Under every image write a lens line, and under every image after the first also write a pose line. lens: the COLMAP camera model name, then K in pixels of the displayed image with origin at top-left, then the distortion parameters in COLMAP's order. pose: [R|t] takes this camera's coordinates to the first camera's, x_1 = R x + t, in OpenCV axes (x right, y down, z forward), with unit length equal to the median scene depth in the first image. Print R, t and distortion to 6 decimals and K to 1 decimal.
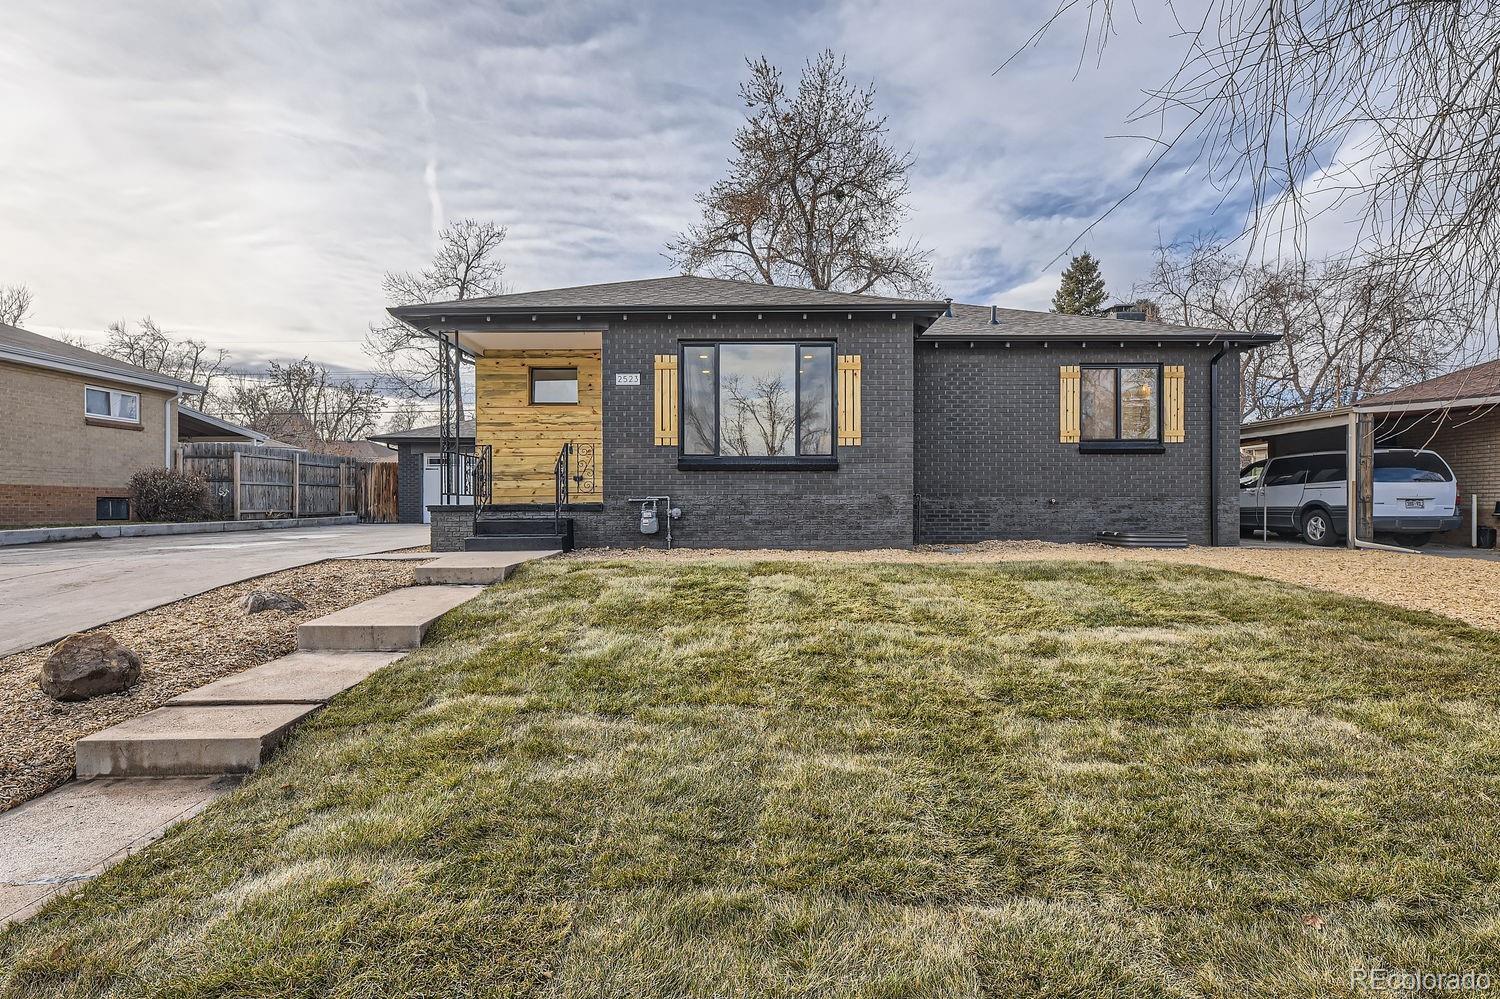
lens RADIAL K [[770.5, 0, 757.4], [0, 770.5, 503.2], [0, 0, 1]] dist [0.005191, 0.000183]
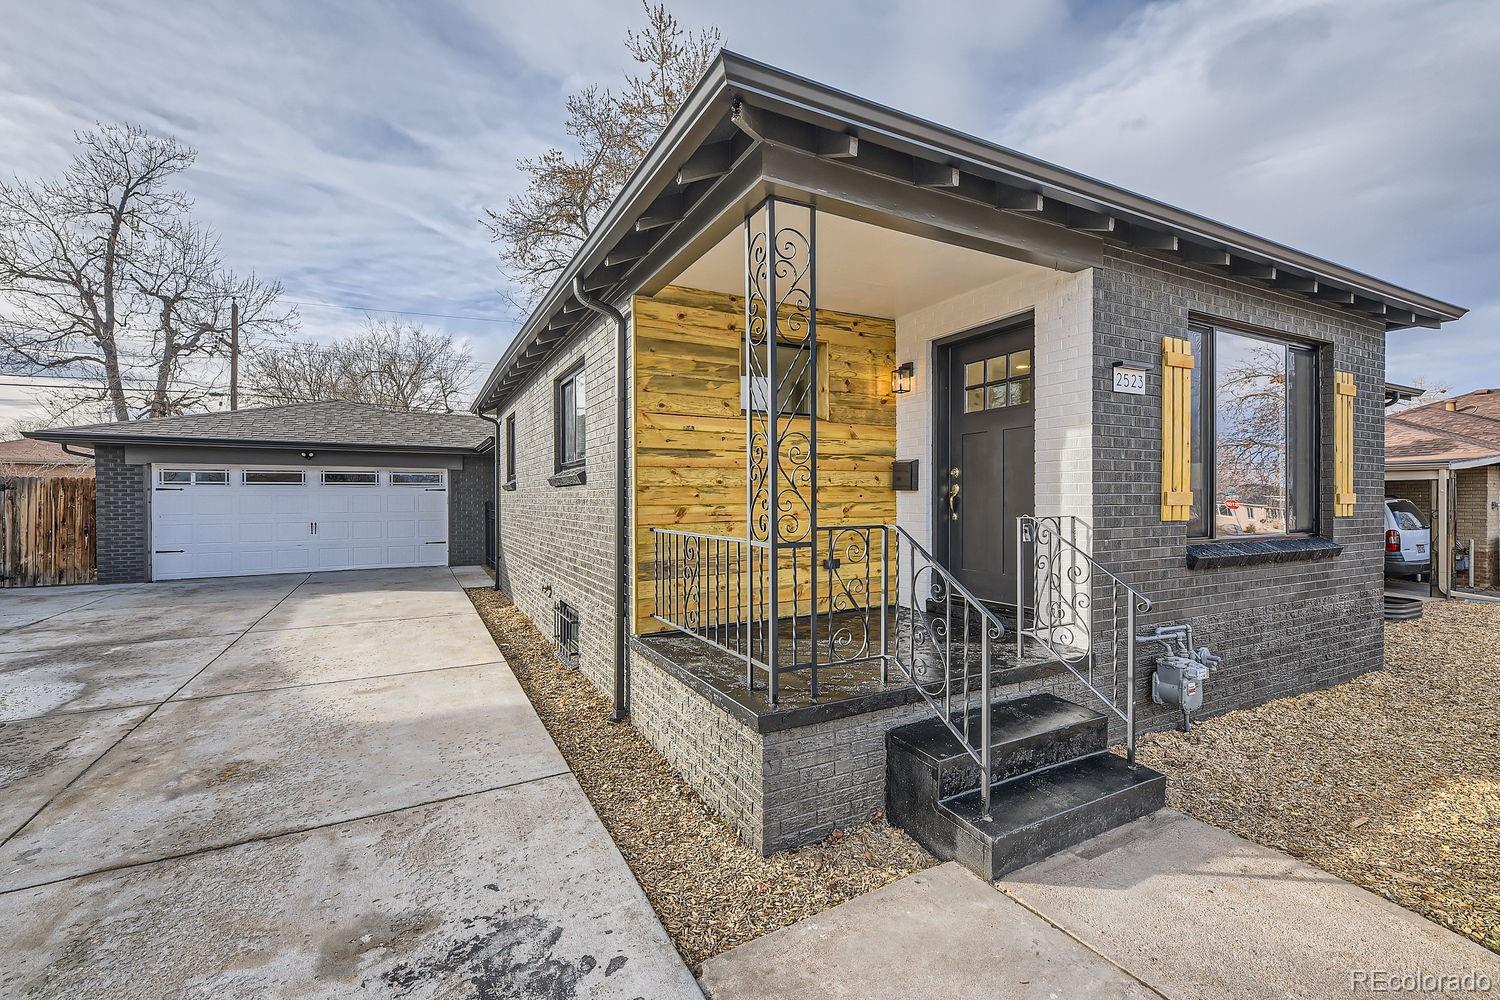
lens RADIAL K [[643.0, 0, 762.0], [0, 643.0, 504.1], [0, 0, 1]] dist [0.009362, -0.002279]
pose [[0.885935, -0.003652, 0.463794, -0.468859], [-0.002592, 0.999914, 0.012825, -0.076959], [-0.463802, -0.012565, 0.885850, 0.643566]]
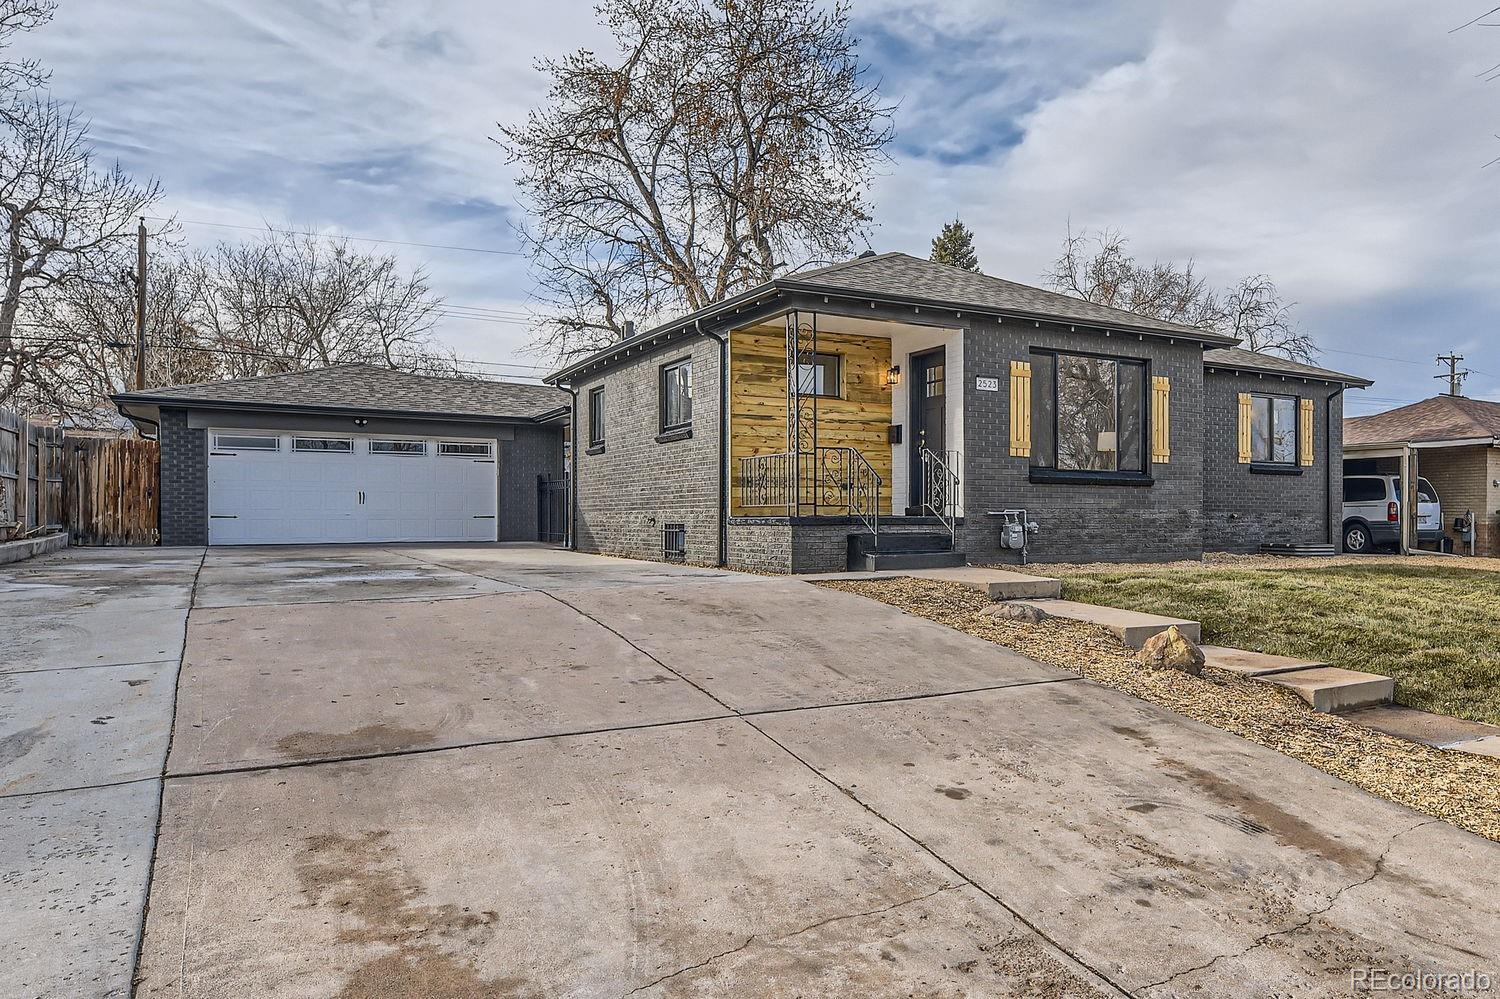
lens RADIAL K [[1102.3, 0, 992.0], [0, 1102.3, 527.8], [0, 0, 1]] dist [0.009902, -0.006905]
pose [[0.825726, -0.000056, 0.564072, -0.784100], [-0.006612, 0.999930, 0.009778, 0.000676], [-0.564033, -0.011804, 0.825668, -0.095495]]
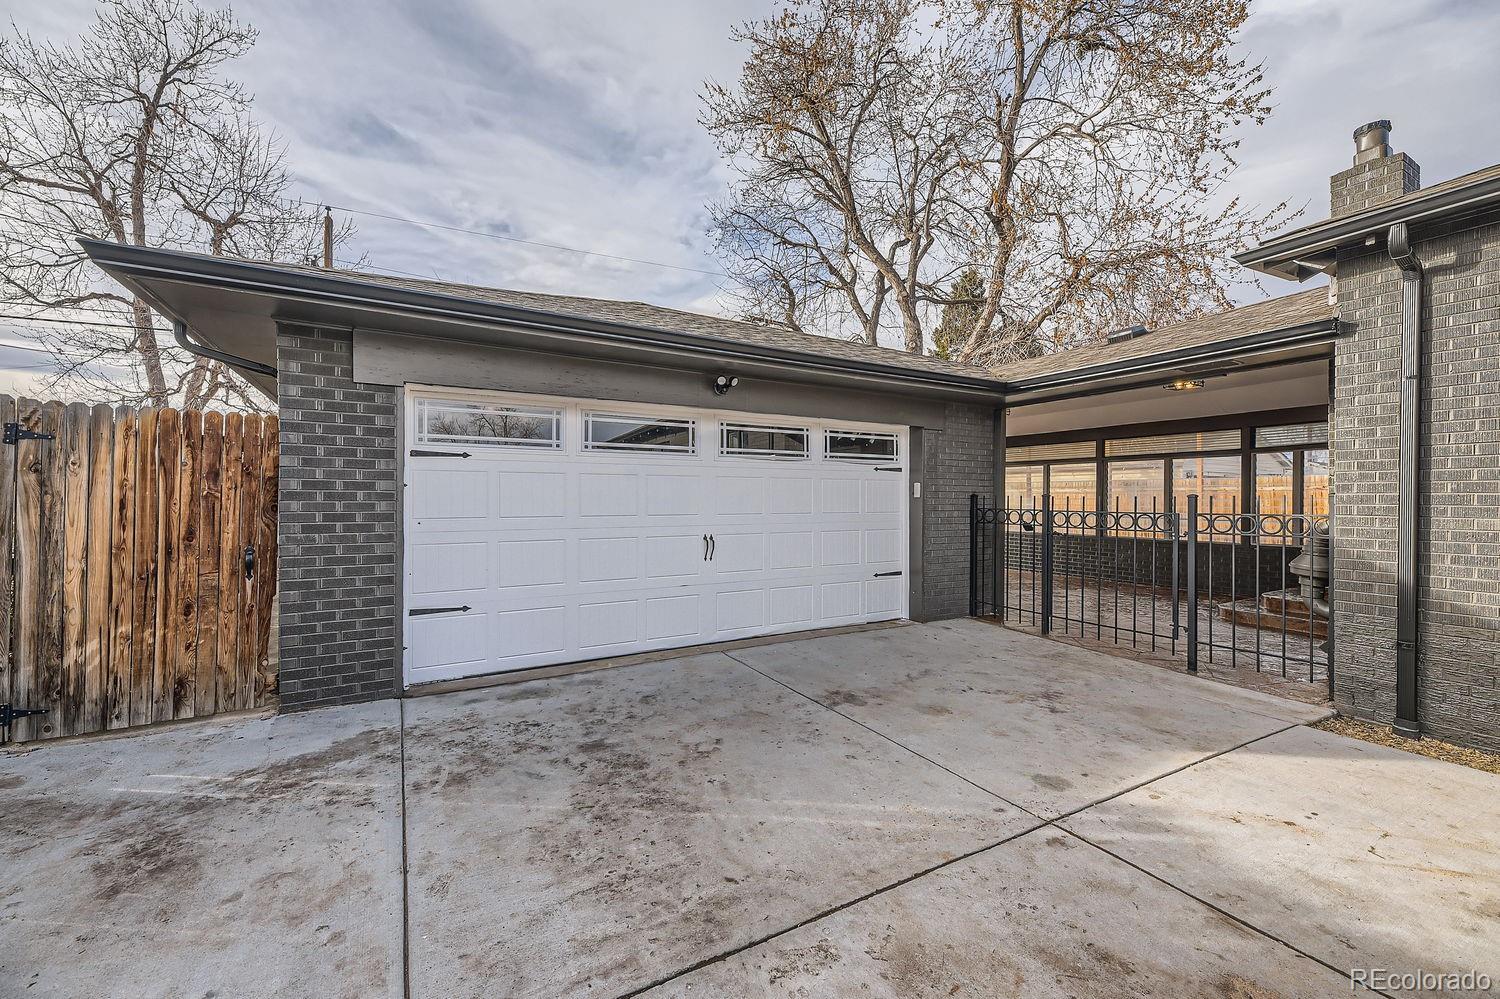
lens RADIAL K [[607.8, 0, 746.6], [0, 607.8, 495.9], [0, 0, 1]] dist [0.010646, -0.001635]
pose [[0.871233, 0.007894, 0.490807, -0.819342], [-0.012248, 0.999909, 0.005659, -0.063937], [-0.490717, -0.010941, 0.871250, 1.494099]]
